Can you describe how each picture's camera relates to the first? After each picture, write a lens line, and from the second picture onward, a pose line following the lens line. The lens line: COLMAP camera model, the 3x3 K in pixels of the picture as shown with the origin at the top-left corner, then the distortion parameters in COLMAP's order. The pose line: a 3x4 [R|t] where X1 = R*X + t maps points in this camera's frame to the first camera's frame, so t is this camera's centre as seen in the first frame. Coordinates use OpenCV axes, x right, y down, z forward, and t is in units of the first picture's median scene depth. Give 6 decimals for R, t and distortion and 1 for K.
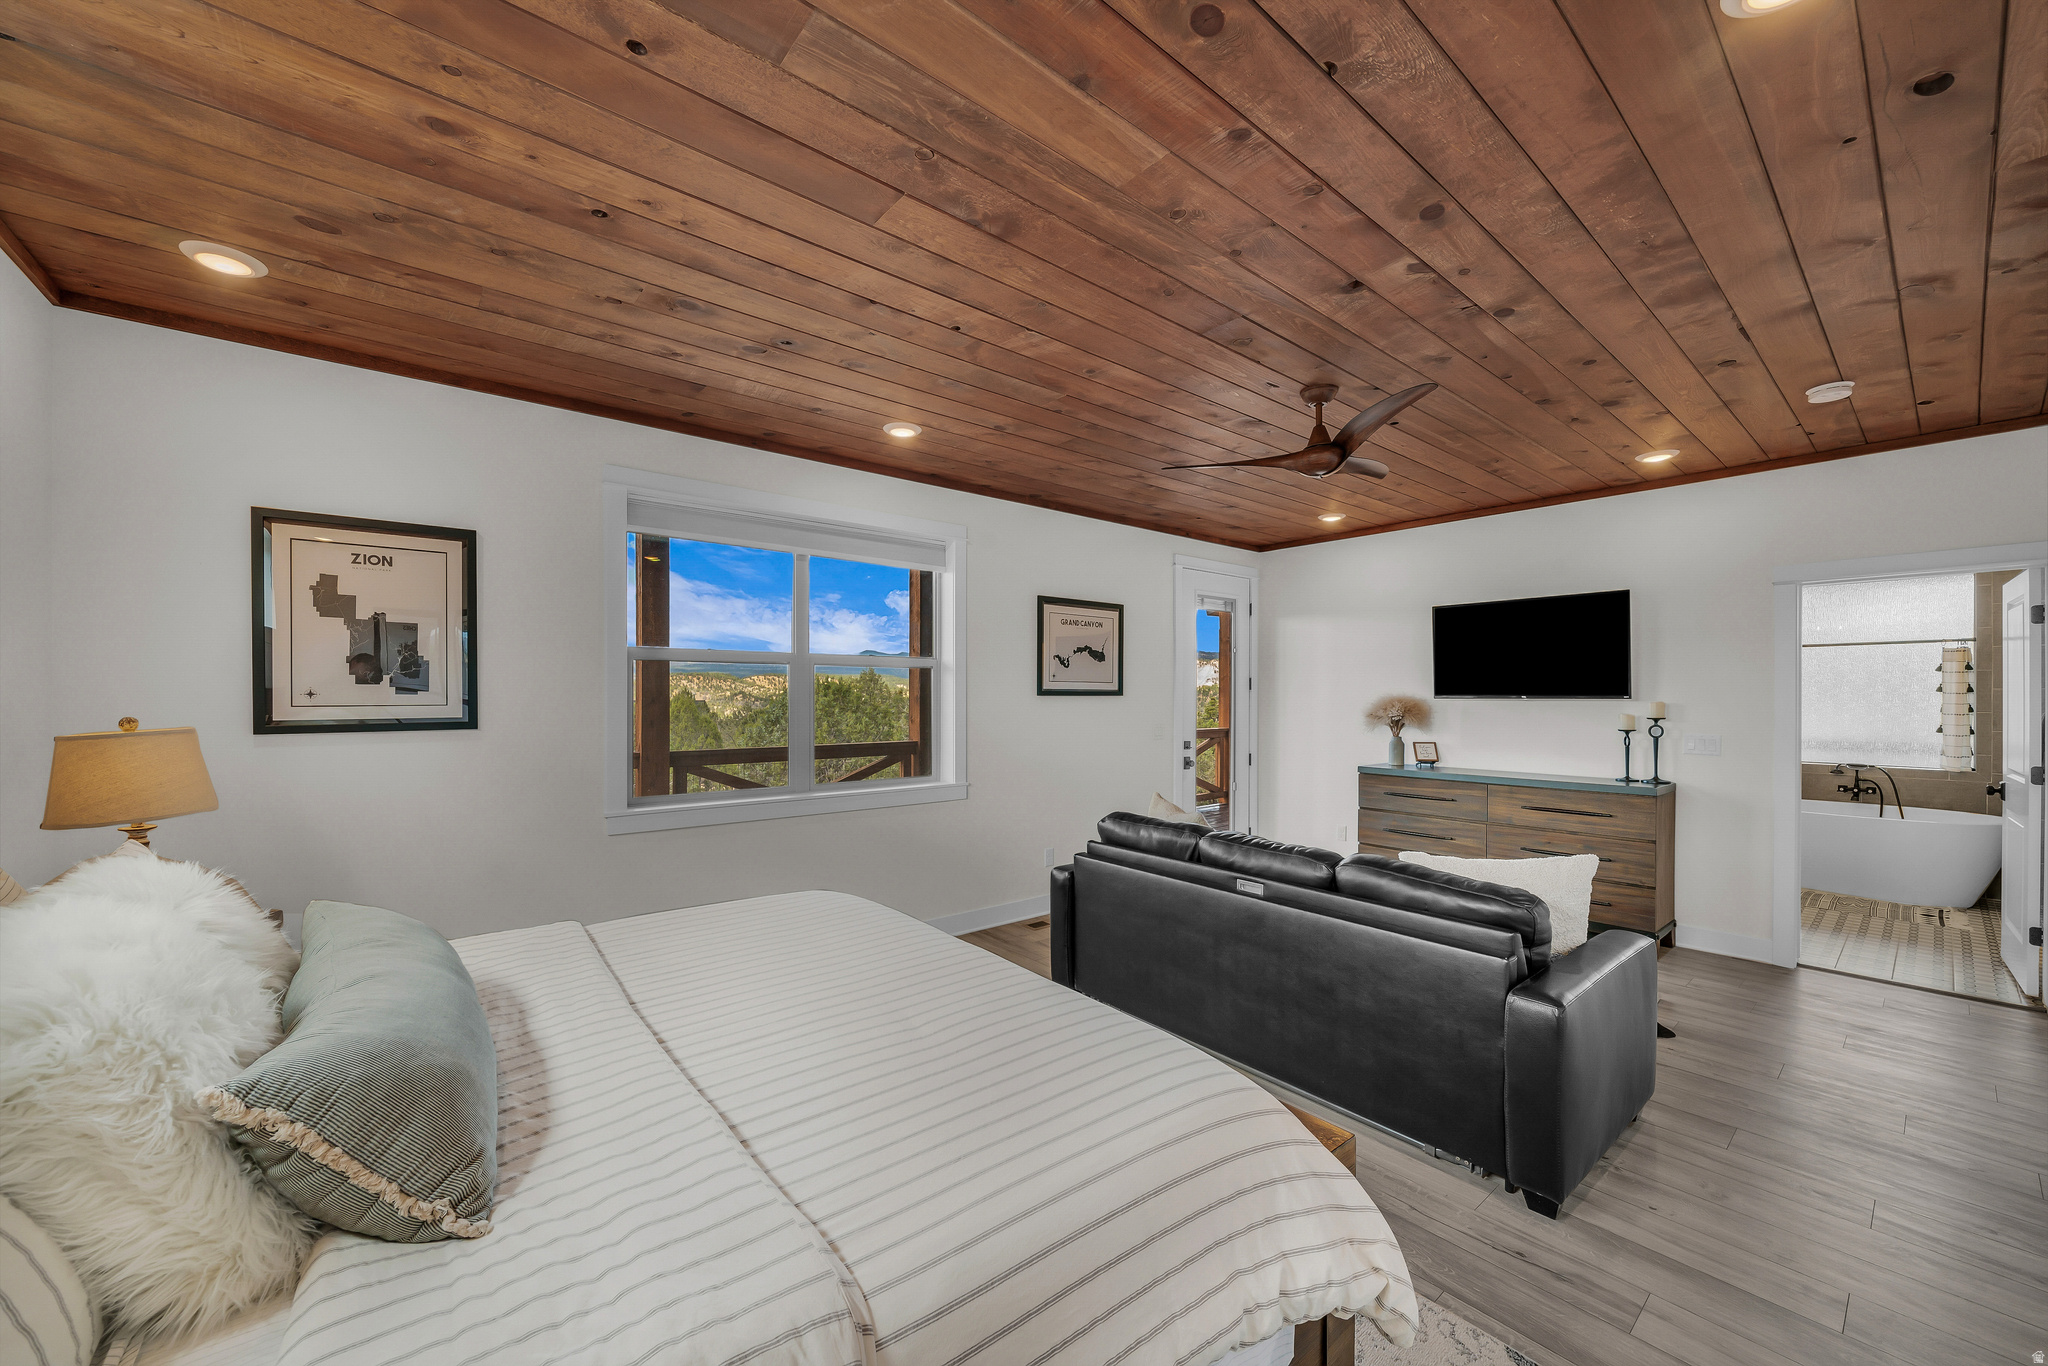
lens RADIAL K [[756.0, 0, 1035.2], [0, 756.0, 701.4], [0, 0, 1]] dist [-0.009315, -0.000263]
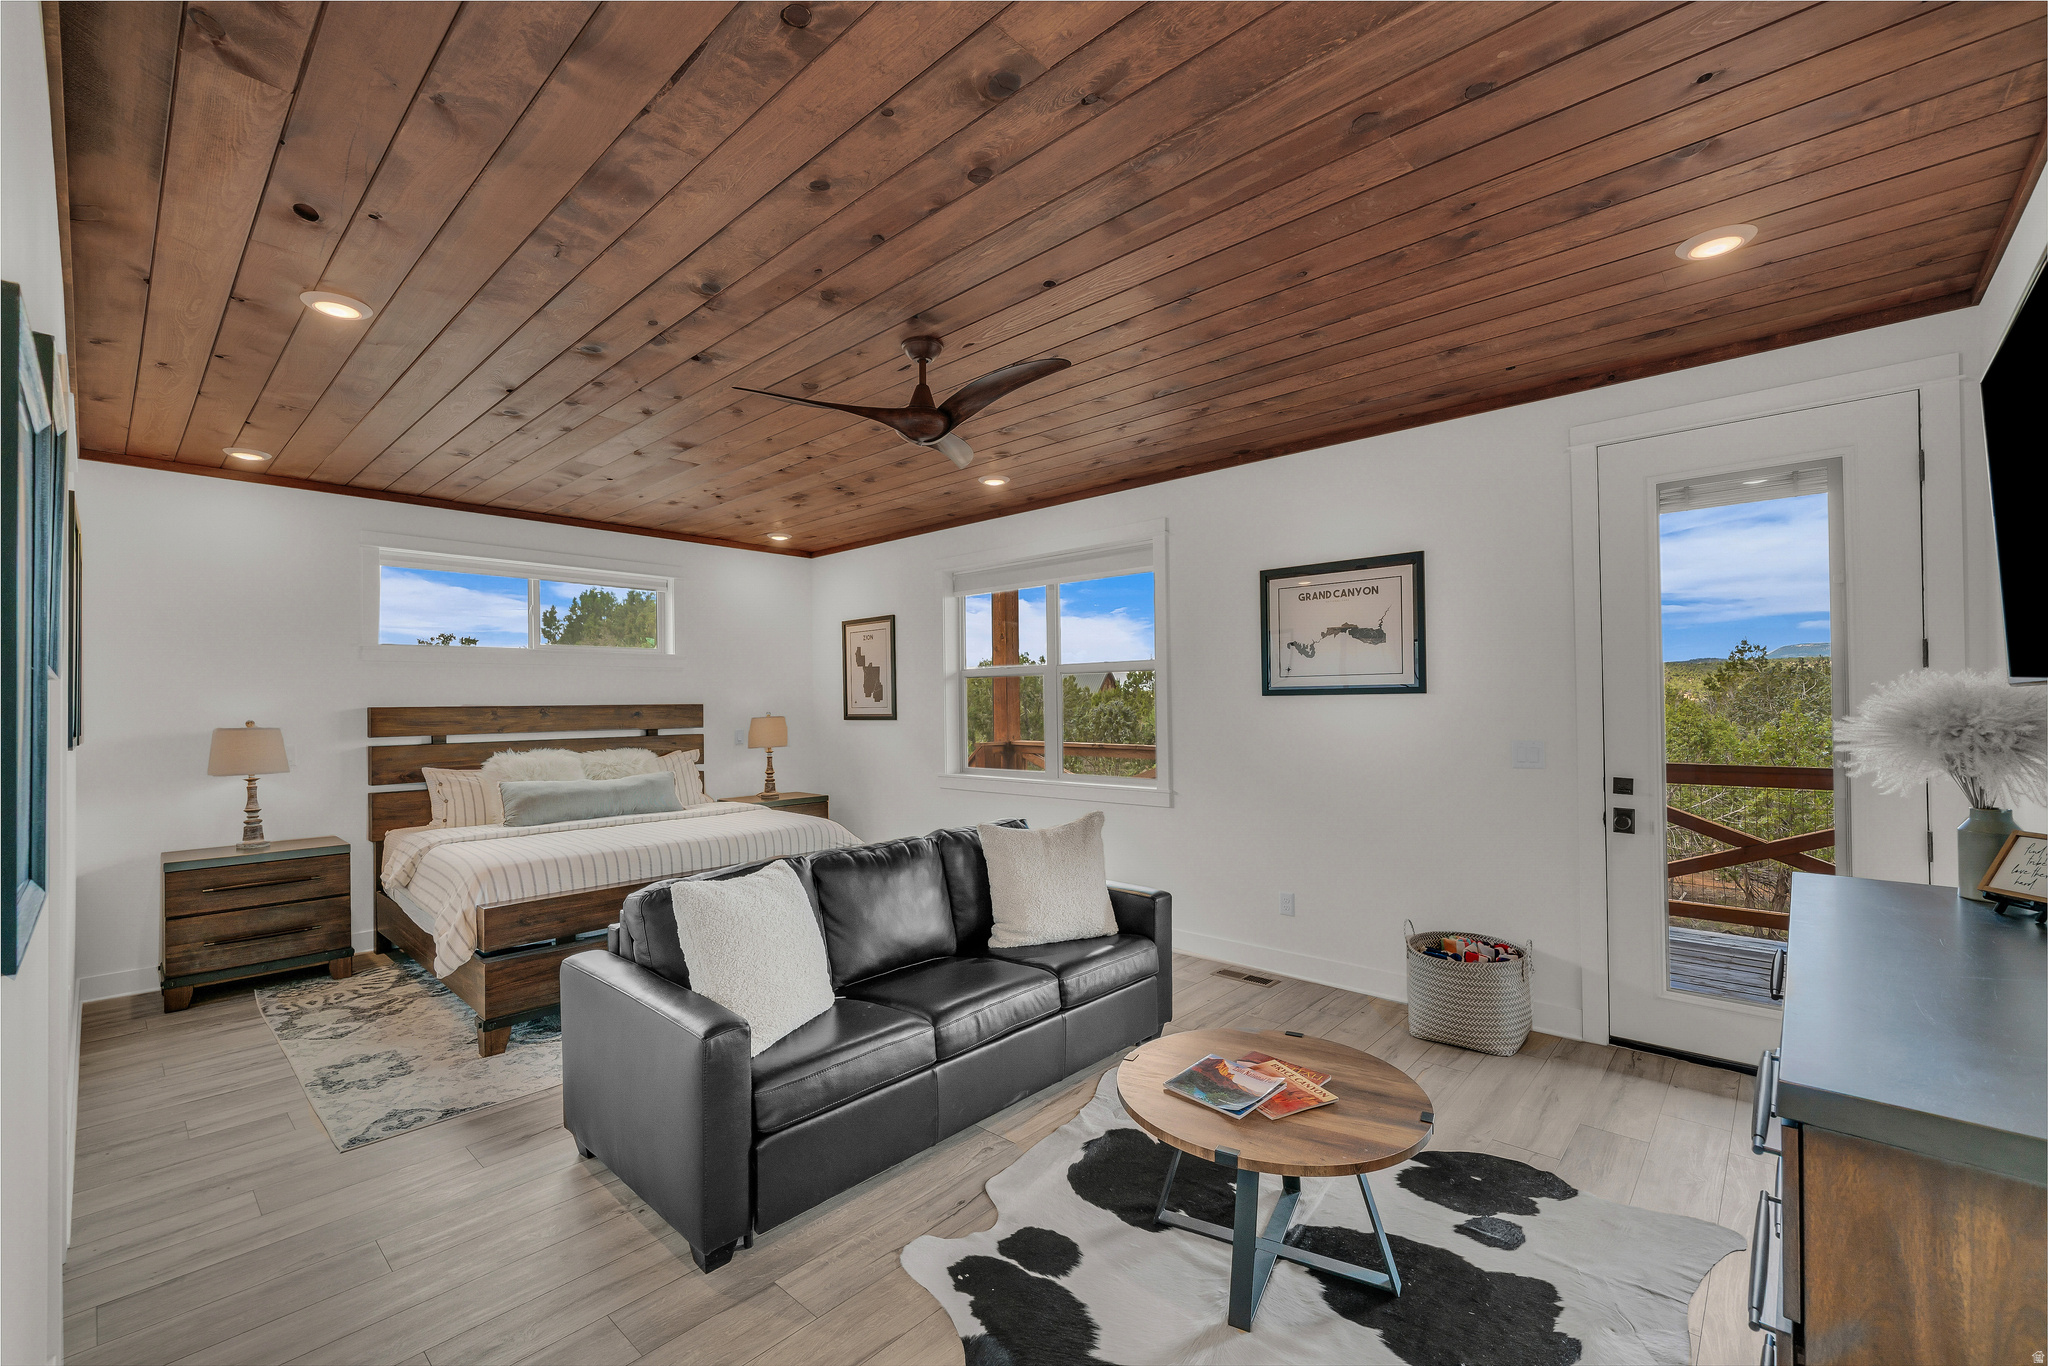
lens RADIAL K [[869.5, 0, 1037.1], [0, 869.5, 685.6], [0, 0, 1]] dist [0.000030, 0.000233]
pose [[0.147595, -0.030796, -0.988568, 1.200230], [-0.001856, 0.999505, -0.031413, 0.015028], [0.989046, 0.006471, 0.147465, 0.852684]]
